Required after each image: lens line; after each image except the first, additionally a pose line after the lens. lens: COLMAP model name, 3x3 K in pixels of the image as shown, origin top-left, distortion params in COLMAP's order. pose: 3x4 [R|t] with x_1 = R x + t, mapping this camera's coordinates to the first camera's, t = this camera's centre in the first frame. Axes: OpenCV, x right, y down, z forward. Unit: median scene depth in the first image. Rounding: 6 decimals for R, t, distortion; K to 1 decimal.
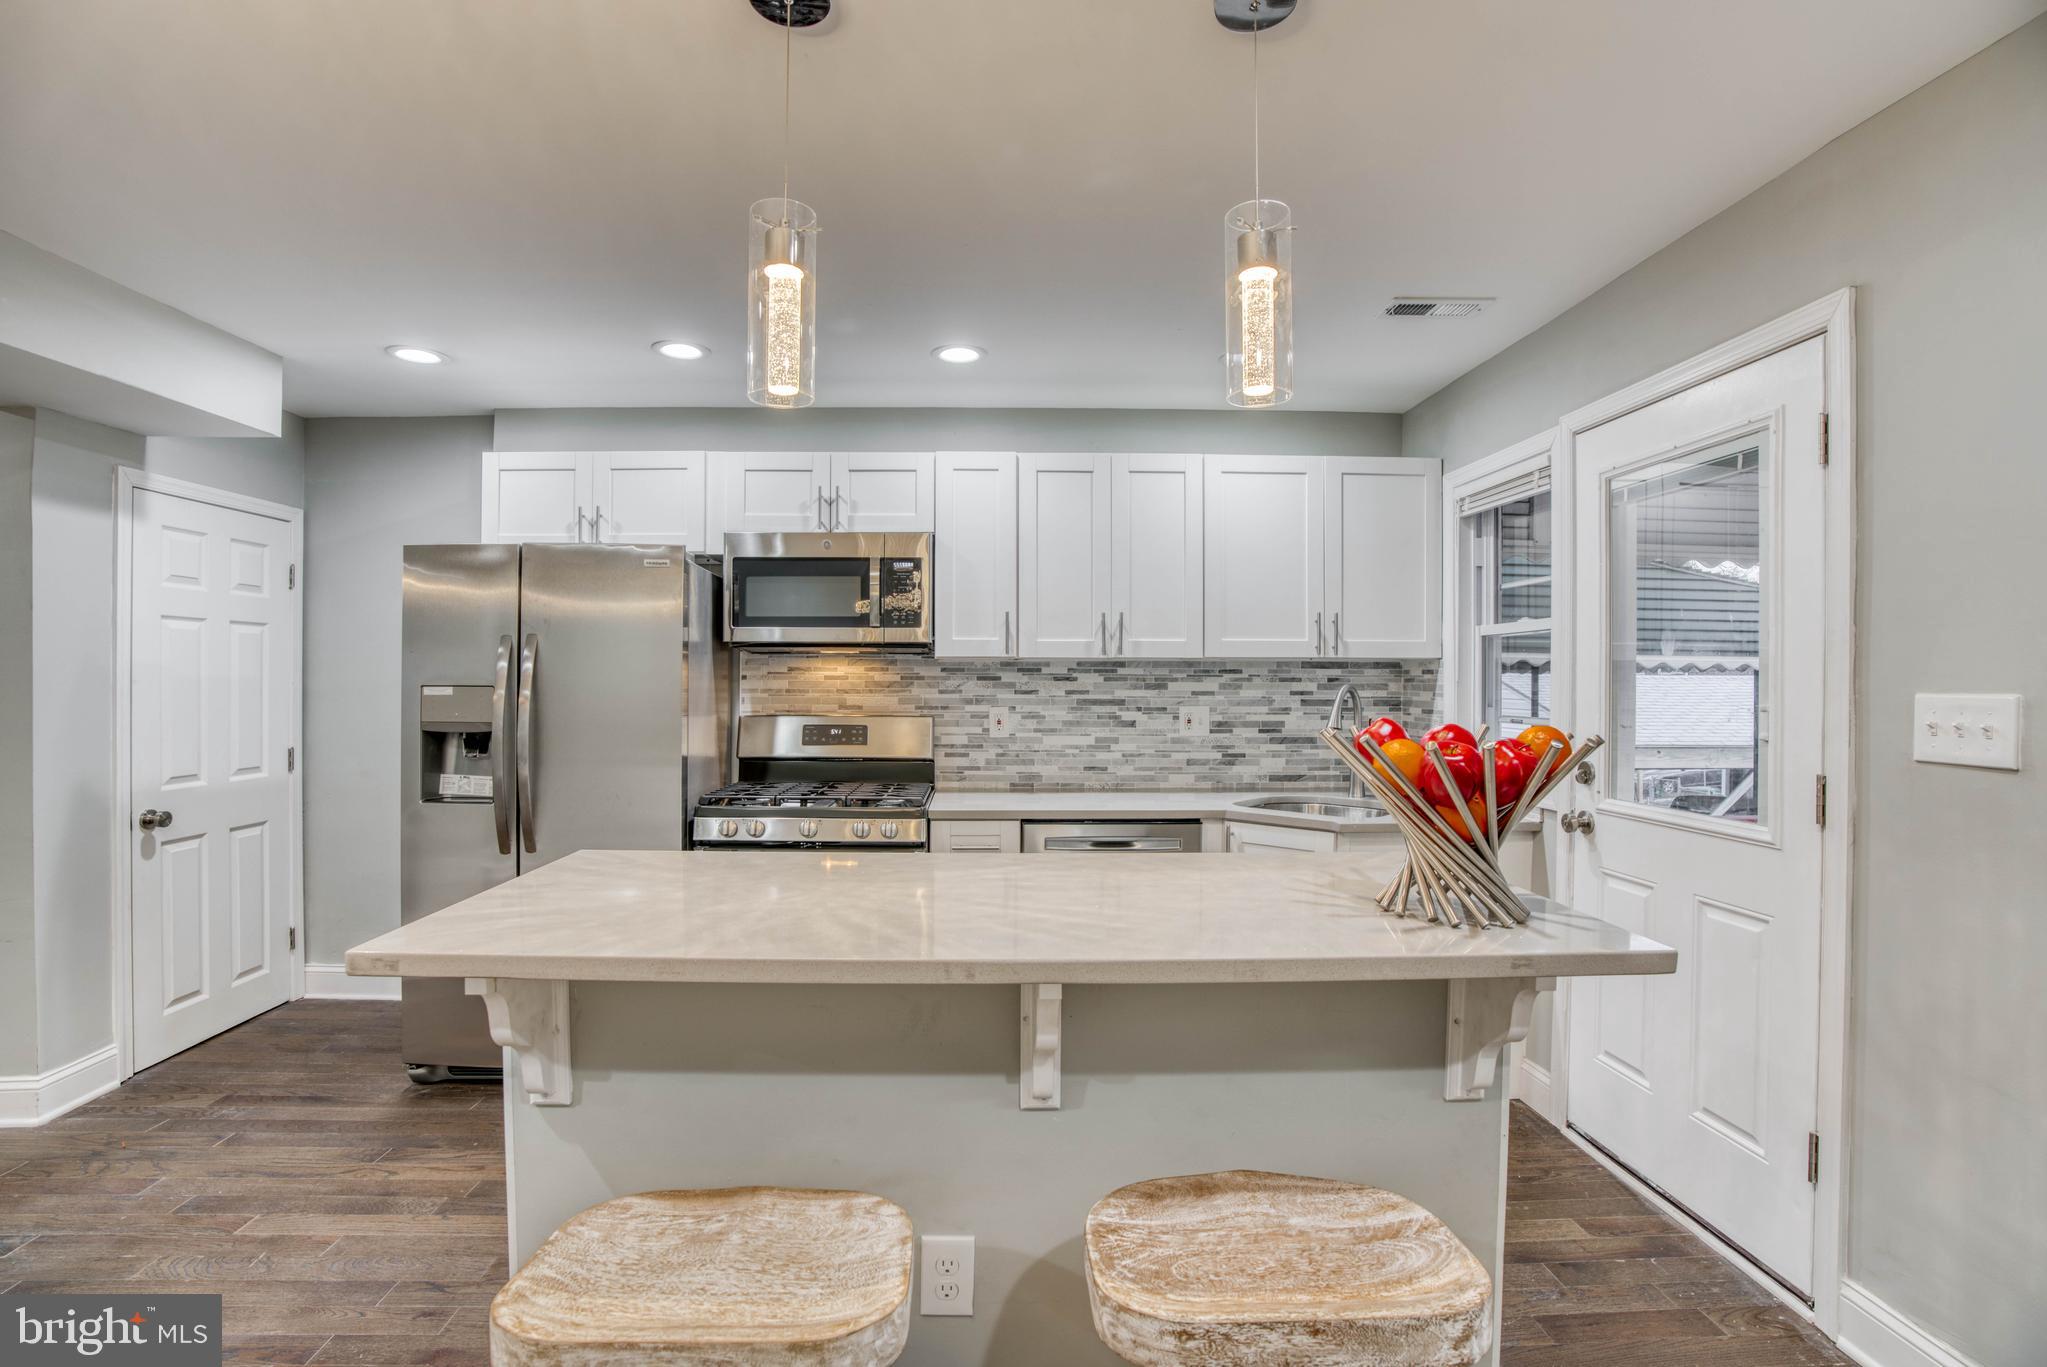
lens RADIAL K [[936.2, 0, 1003.3], [0, 936.2, 688.2], [0, 0, 1]] dist [-0.071410, 0.026355]
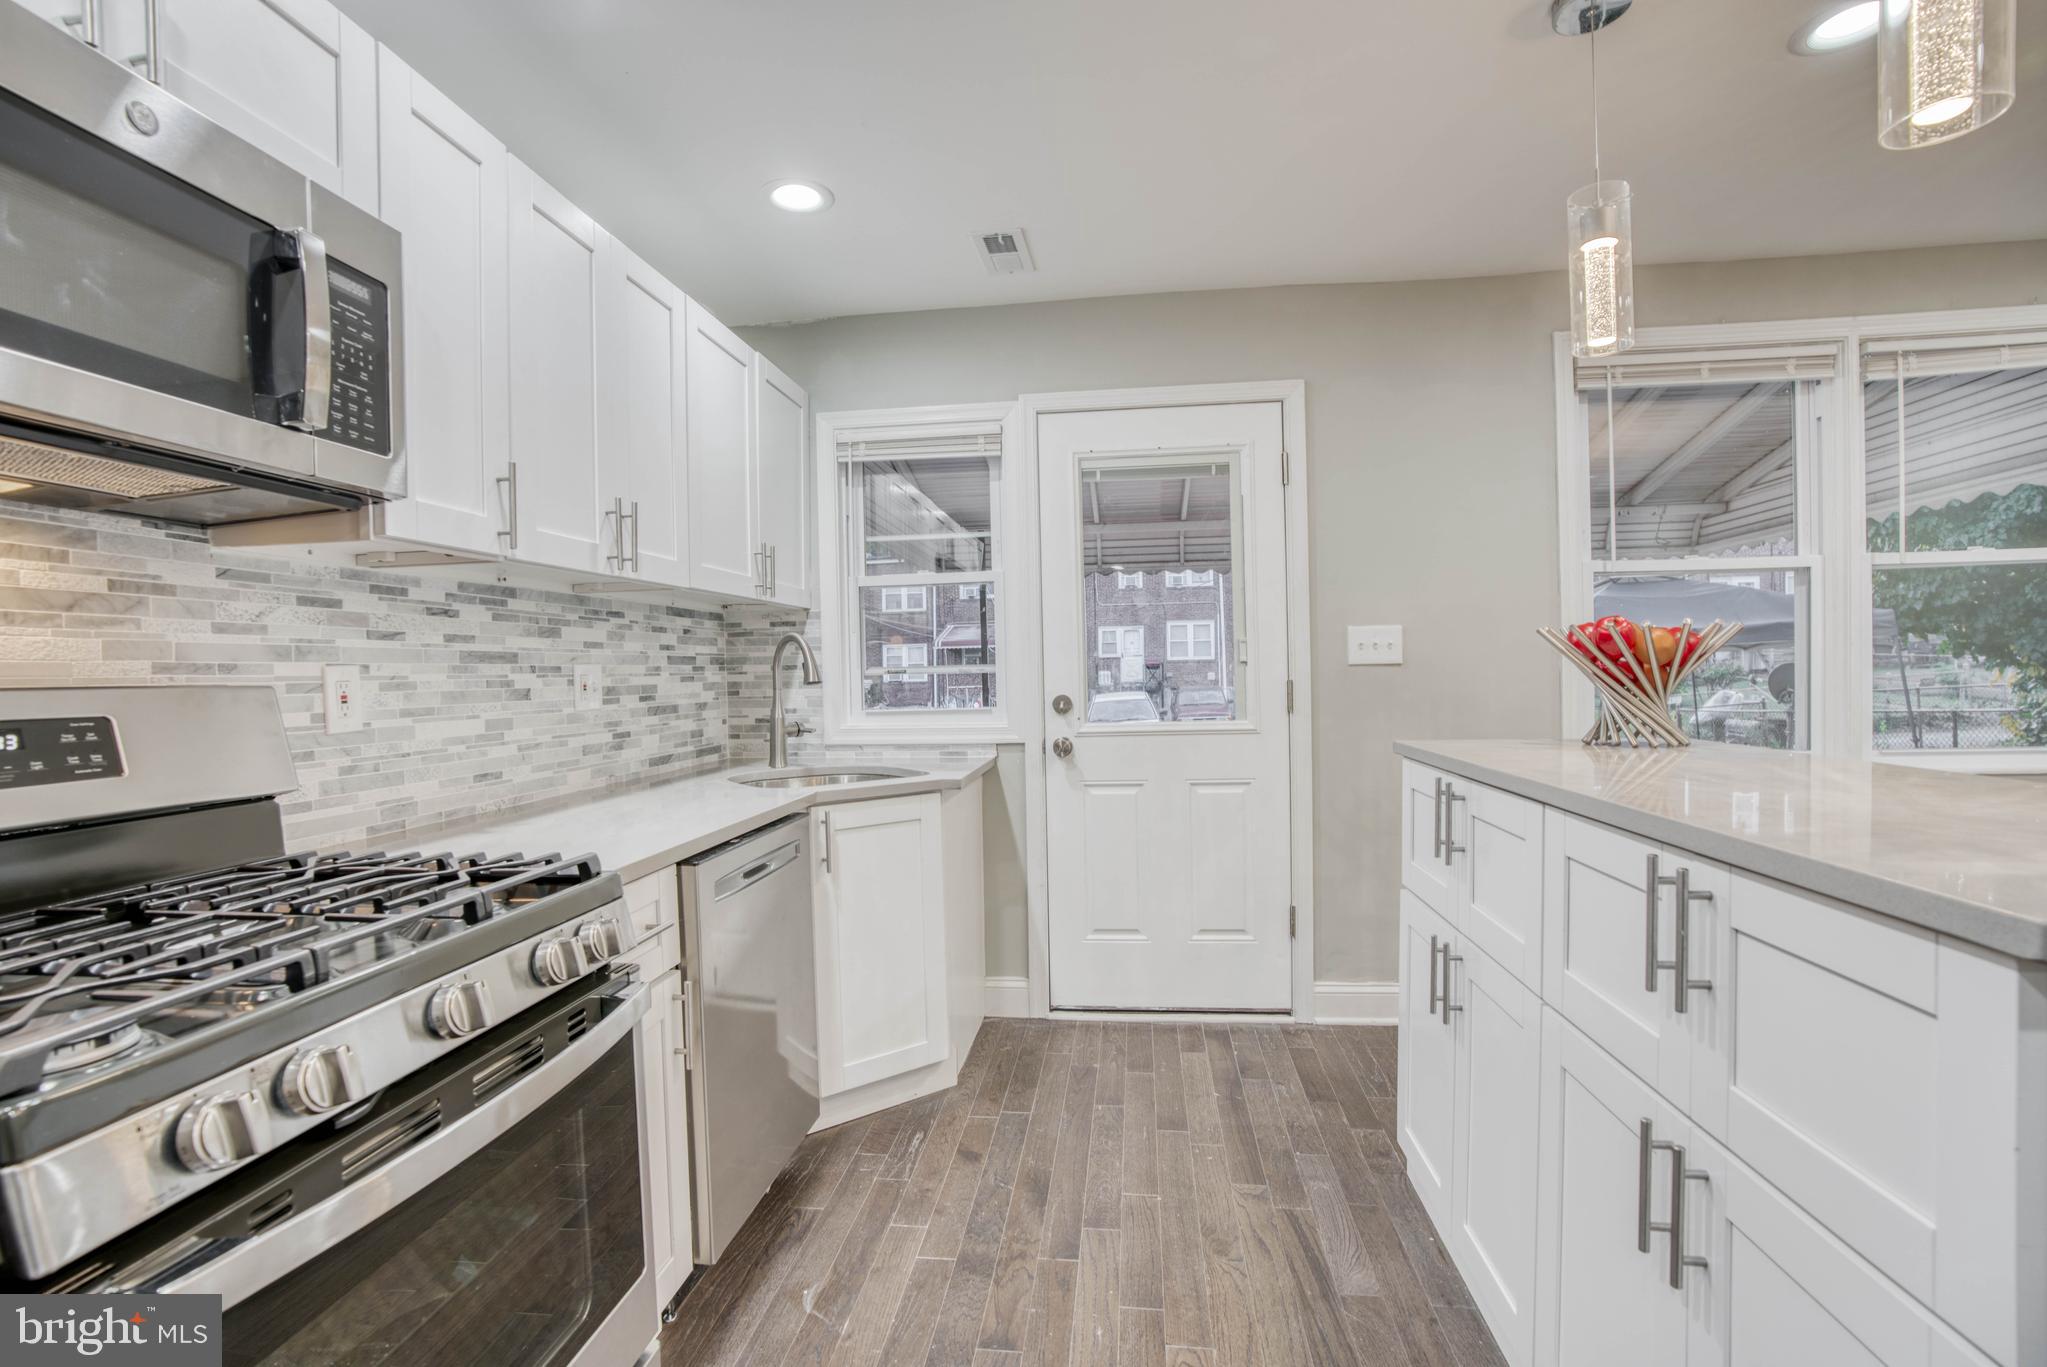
lens RADIAL K [[936.2, 0, 1005.7], [0, 936.2, 689.2], [0, 0, 1]] dist [-0.071410, 0.026355]
pose [[0.158274, -0.026282, 0.987045, -0.401402], [0.028366, 0.999354, 0.022061, 0.031517], [-0.986988, 0.024507, 0.158917, 0.624713]]
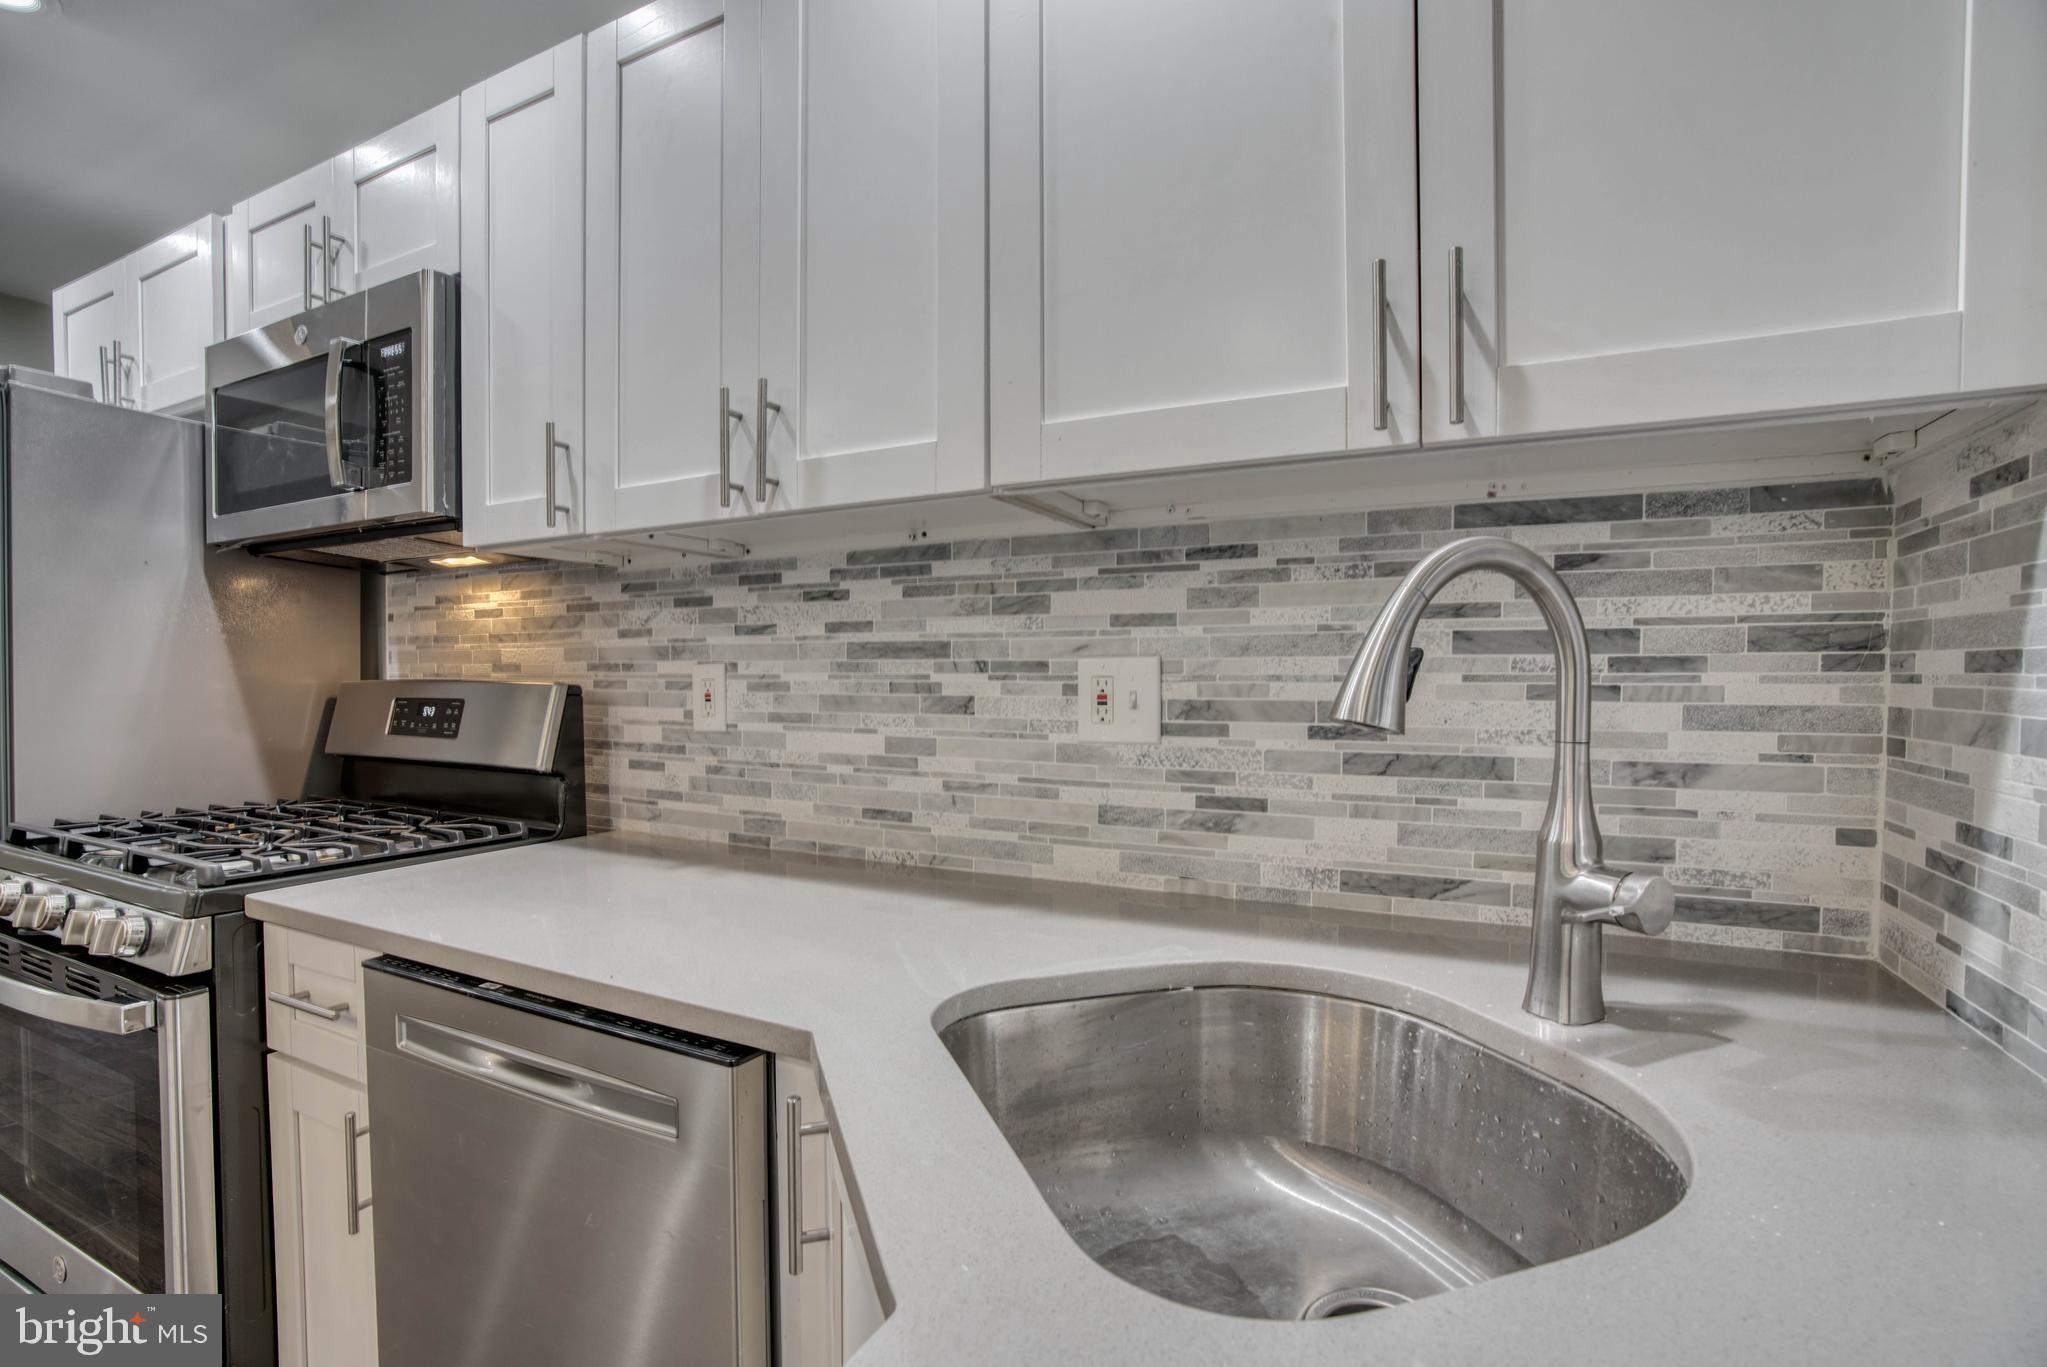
lens RADIAL K [[936.2, 0, 1012.3], [0, 936.2, 703.1], [0, 0, 1]] dist [-0.071410, 0.026355]
pose [[0.882489, 0.010564, -0.470215, 0.345405], [-0.001288, 0.999798, 0.020045, 0.030397], [0.470332, -0.017084, 0.882324, 0.688870]]
